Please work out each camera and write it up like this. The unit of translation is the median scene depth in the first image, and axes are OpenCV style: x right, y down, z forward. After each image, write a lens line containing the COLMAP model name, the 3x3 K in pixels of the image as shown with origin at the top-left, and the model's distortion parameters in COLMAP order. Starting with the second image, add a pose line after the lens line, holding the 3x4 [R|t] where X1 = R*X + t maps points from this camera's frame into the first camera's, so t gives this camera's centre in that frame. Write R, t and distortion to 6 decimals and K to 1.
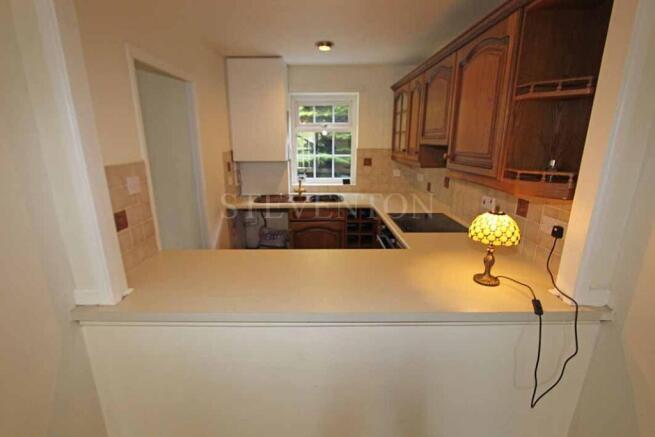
lens RADIAL K [[302.9, 0, 327.5], [0, 302.9, 218.5], [0, 0, 1]] dist [0.000419, 0.000029]
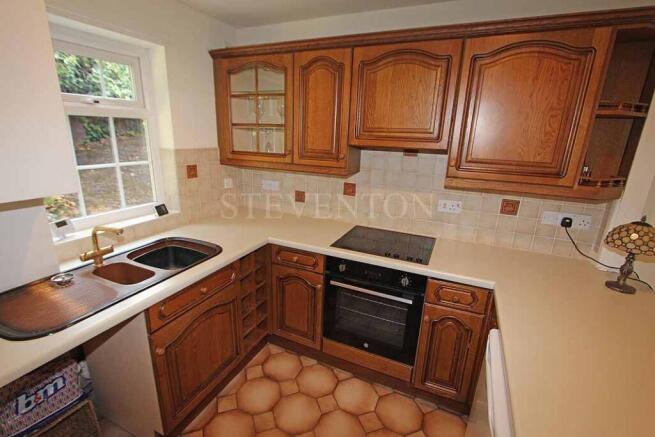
lens RADIAL K [[302.9, 0, 327.5], [0, 302.9, 218.5], [0, 0, 1]] dist [0.000419, 0.000029]
pose [[0.439333, -0.222813, 0.870253, -0.310109], [0.191551, 0.969708, 0.151575, -0.143581], [-0.877664, 0.100106, 0.468705, 0.522840]]
